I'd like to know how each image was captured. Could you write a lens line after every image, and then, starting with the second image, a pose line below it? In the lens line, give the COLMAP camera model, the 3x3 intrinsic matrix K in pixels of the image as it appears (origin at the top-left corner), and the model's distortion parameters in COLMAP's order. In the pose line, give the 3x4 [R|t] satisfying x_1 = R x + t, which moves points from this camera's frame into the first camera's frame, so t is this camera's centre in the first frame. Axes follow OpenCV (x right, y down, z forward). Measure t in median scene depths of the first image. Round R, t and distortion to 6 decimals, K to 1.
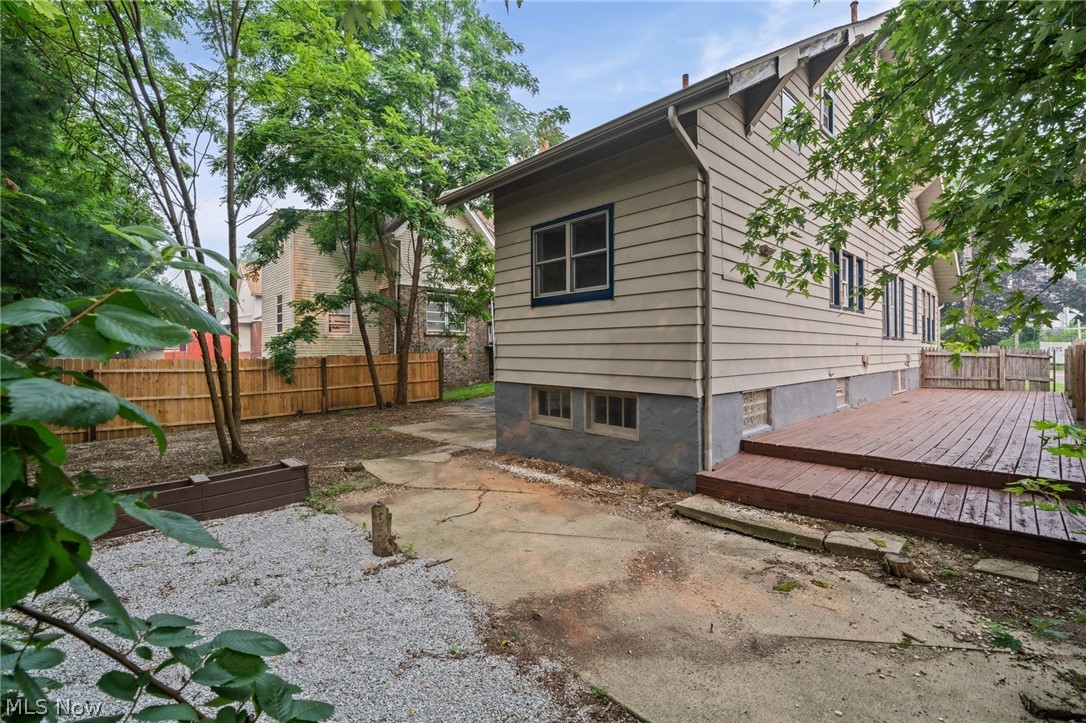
lens RADIAL K [[480.5, 0, 543.0], [0, 480.5, 361.5], [0, 0, 1]] dist [0.000572, 0.000022]
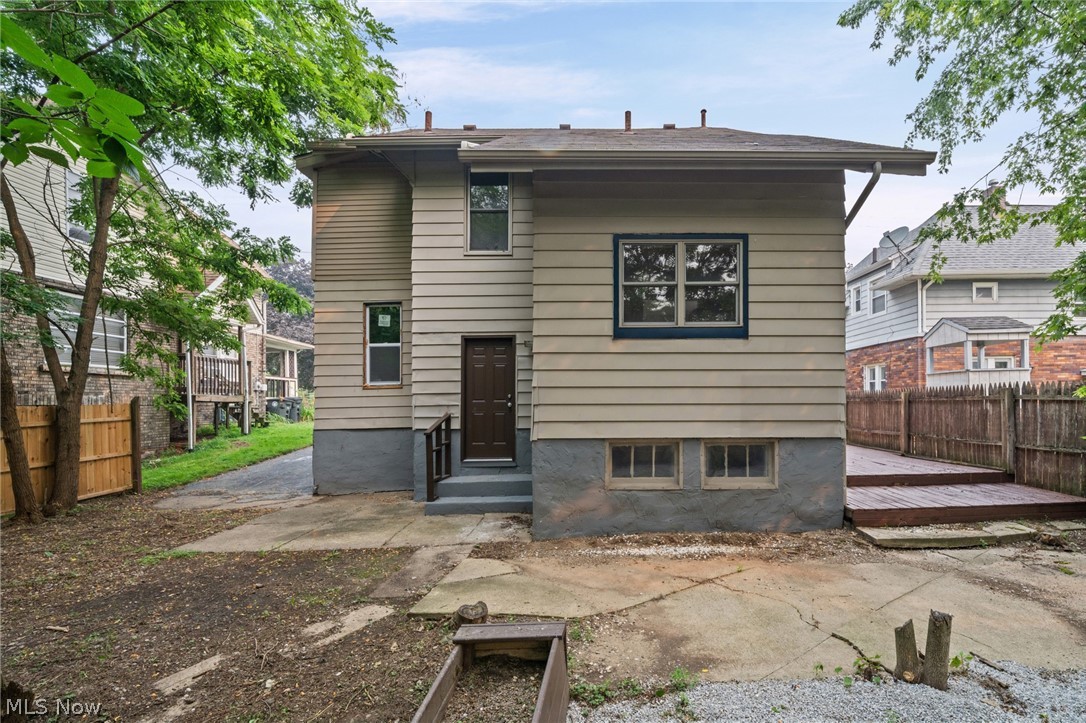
lens RADIAL K [[507.0, 0, 615.2], [0, 507.0, 407.7], [0, 0, 1]] dist [0.000728, 0.000225]
pose [[0.664747, -0.011591, 0.746979, -0.757150], [0.021288, 0.999767, -0.003431, 0.000641], [-0.746765, 0.018182, 0.664839, 0.554879]]
